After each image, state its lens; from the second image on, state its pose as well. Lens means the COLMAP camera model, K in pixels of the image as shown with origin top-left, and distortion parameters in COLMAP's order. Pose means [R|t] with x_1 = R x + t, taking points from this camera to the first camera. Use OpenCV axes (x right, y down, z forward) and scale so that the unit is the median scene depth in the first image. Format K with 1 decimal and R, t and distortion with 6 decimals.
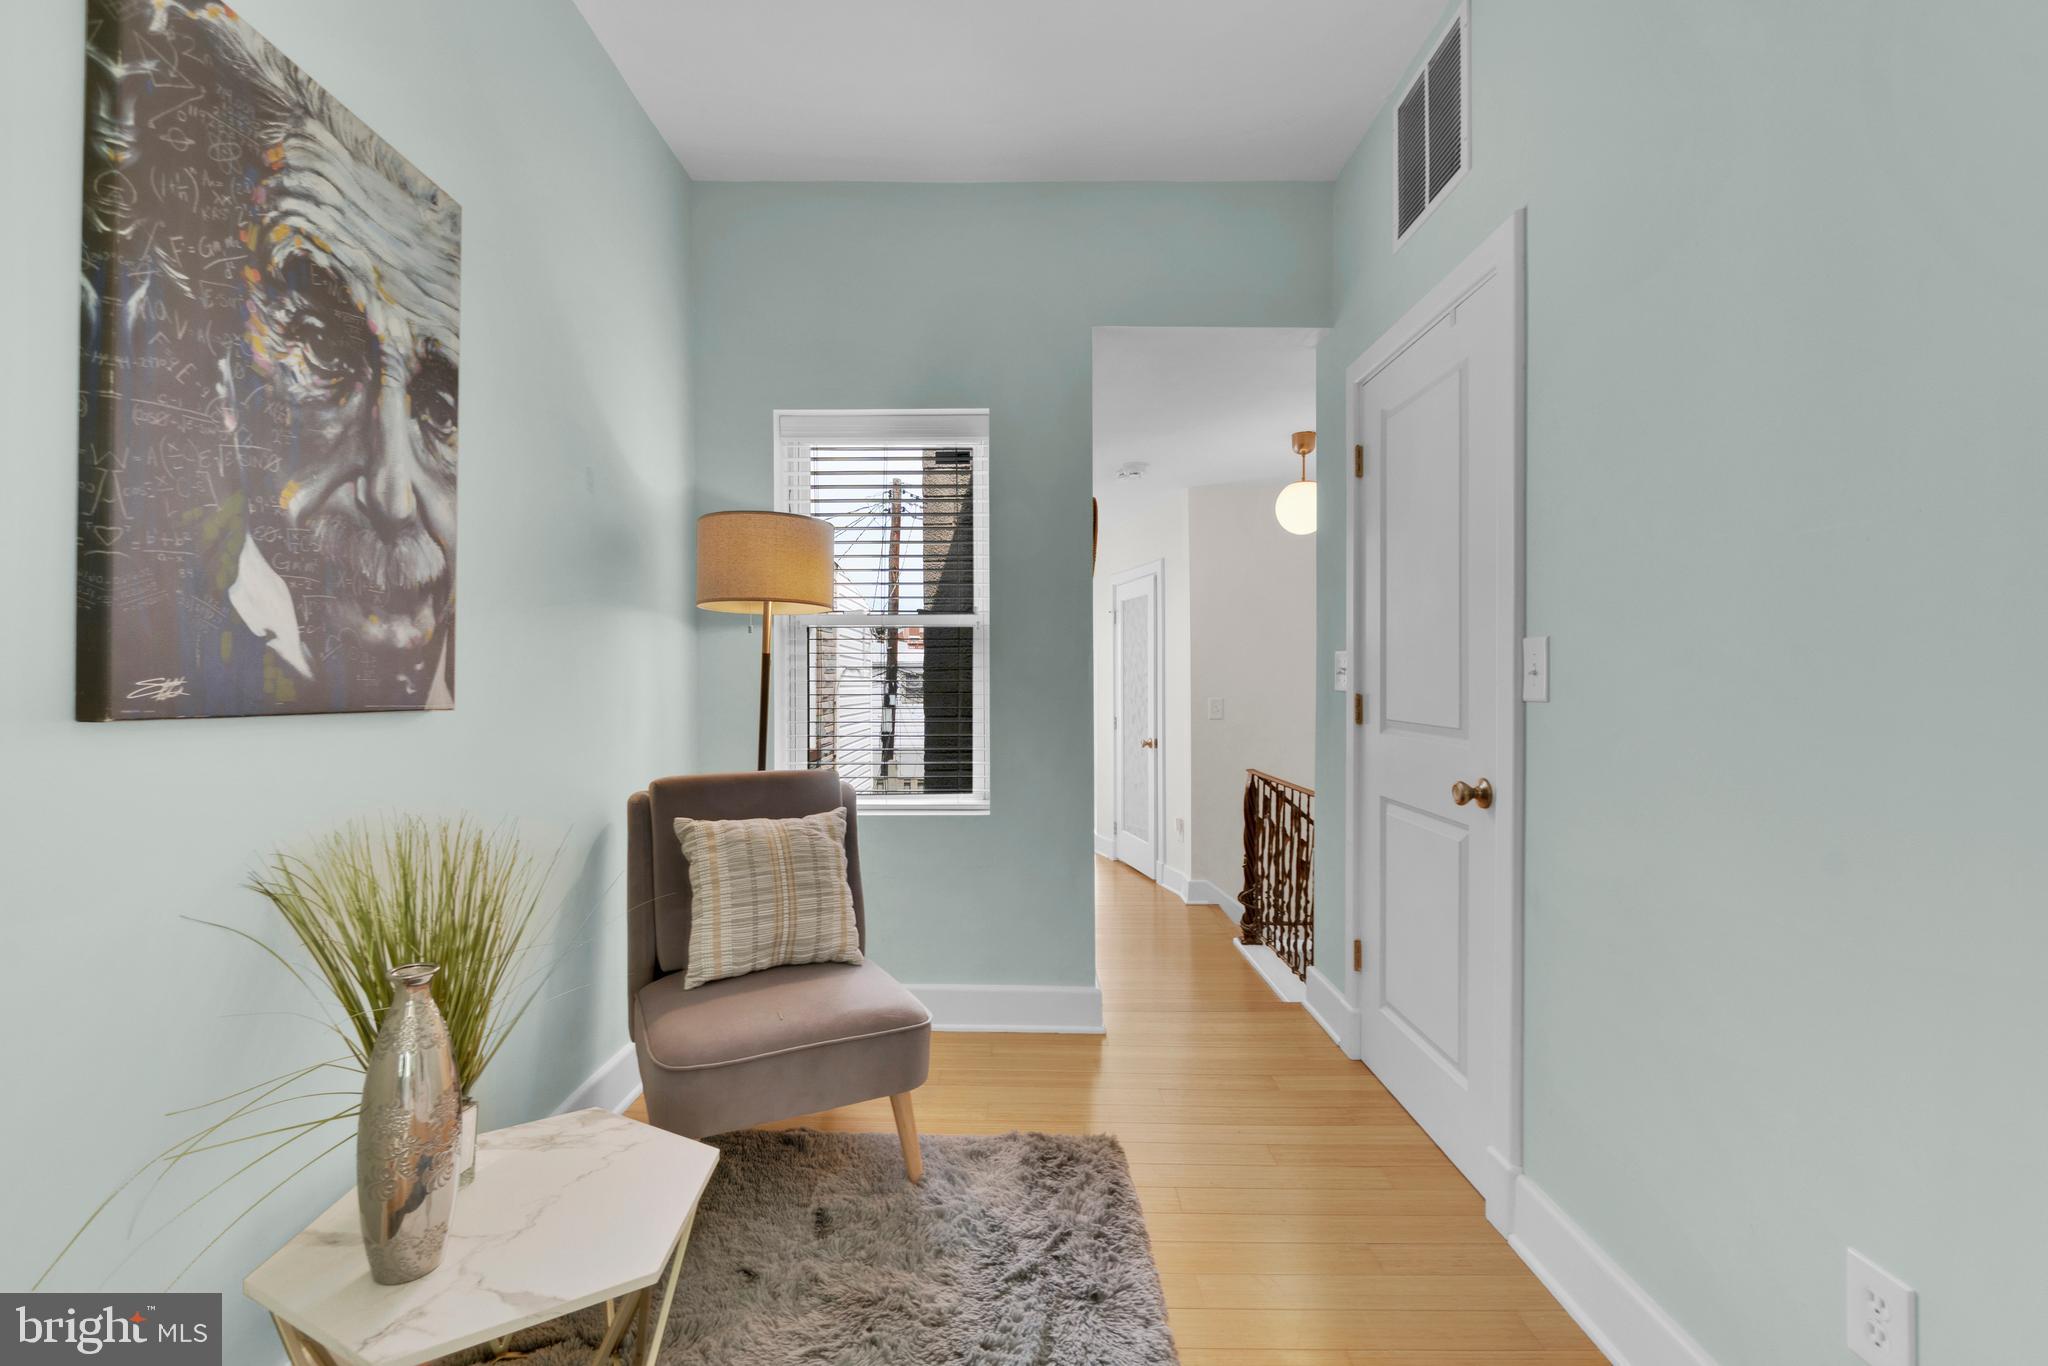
lens RADIAL K [[886.6, 0, 1024.9], [0, 886.6, 675.9], [0, 0, 1]] dist [-0.002728, -0.000117]
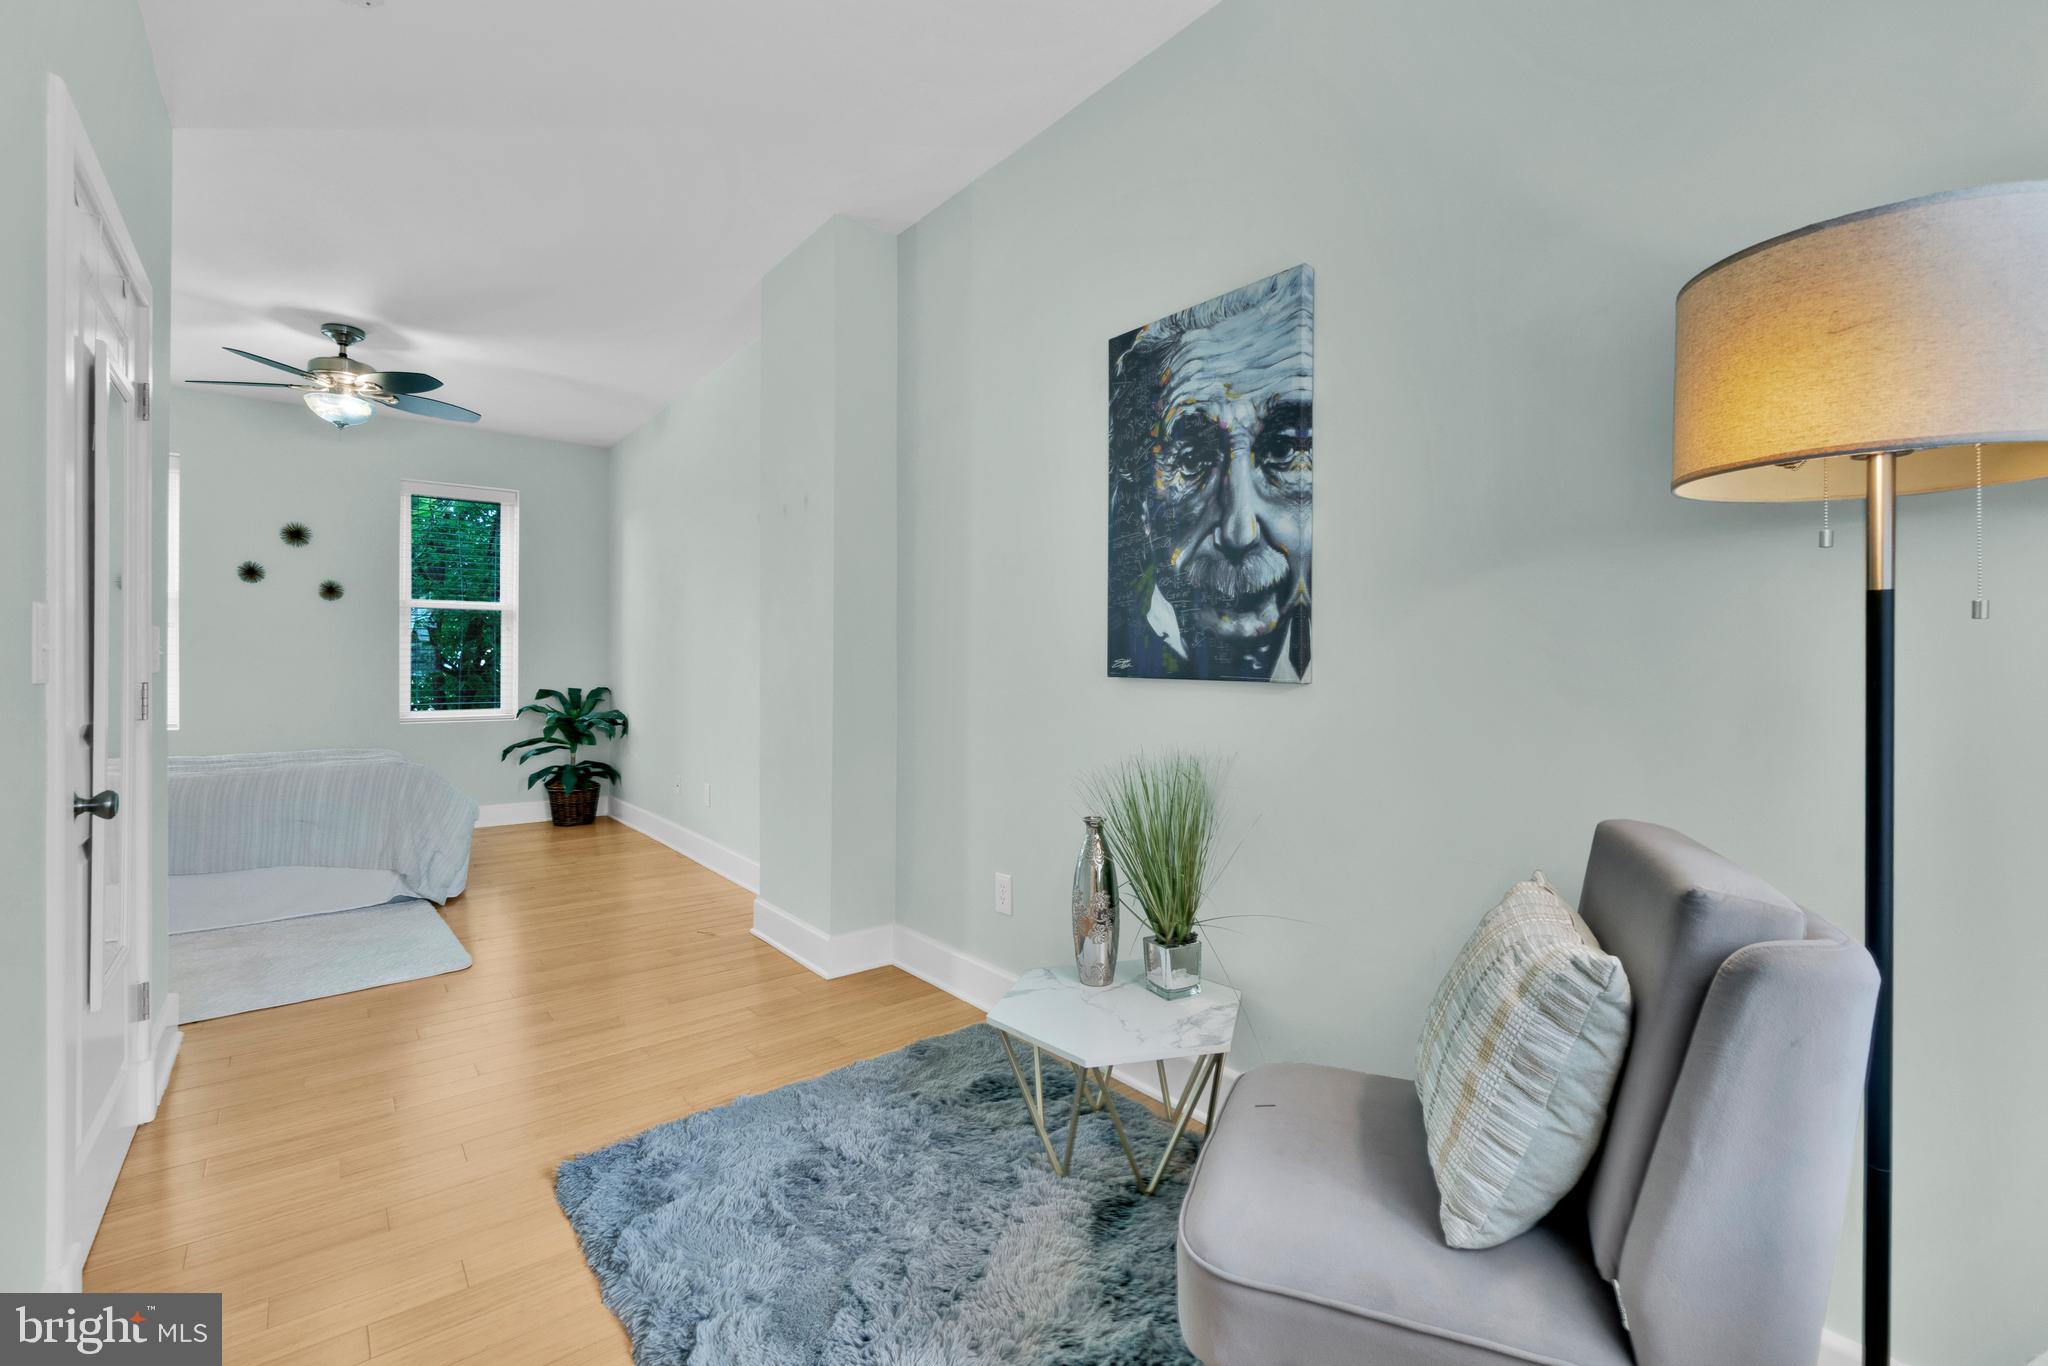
lens RADIAL K [[886.6, 0, 995.0], [0, 886.6, 648.7], [0, 0, 1]] dist [-0.002728, -0.000117]
pose [[-0.798325, -0.001849, -0.602224, 0.463447], [0.008269, 0.999867, -0.014032, 0.004254], [0.602170, -0.016182, -0.798204, 1.887830]]
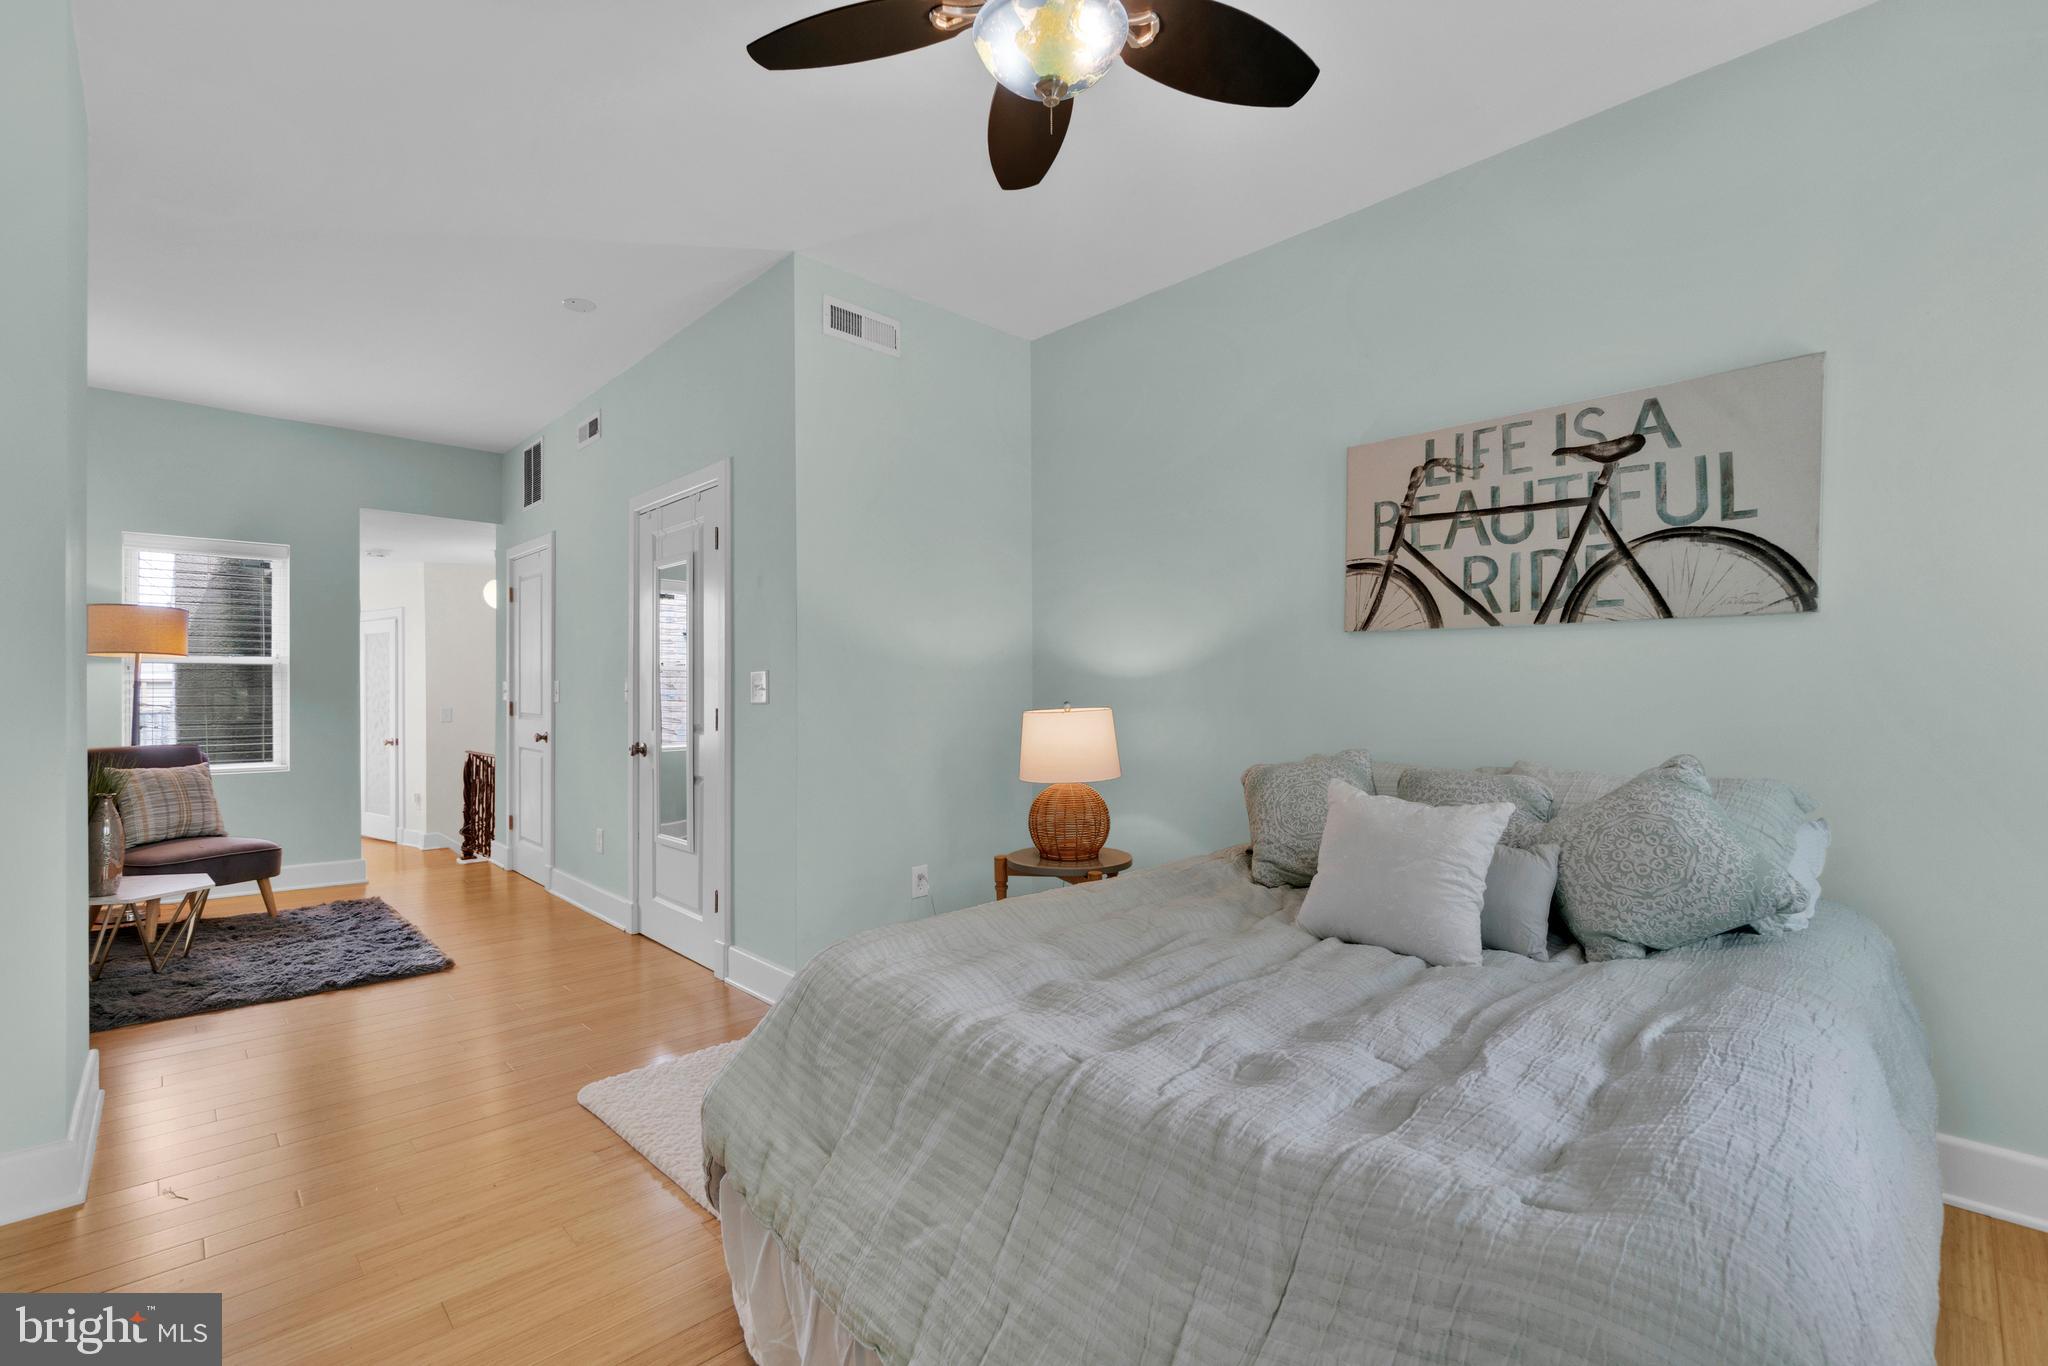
lens RADIAL K [[886.6, 0, 1009.6], [0, 886.6, 693.0], [0, 0, 1]] dist [-0.002728, -0.000117]
pose [[0.726969, -0.001769, 0.686668, -0.471388], [-0.000888, 0.999993, 0.003517, -0.021425], [-0.686670, -0.003166, 0.726963, -2.948324]]
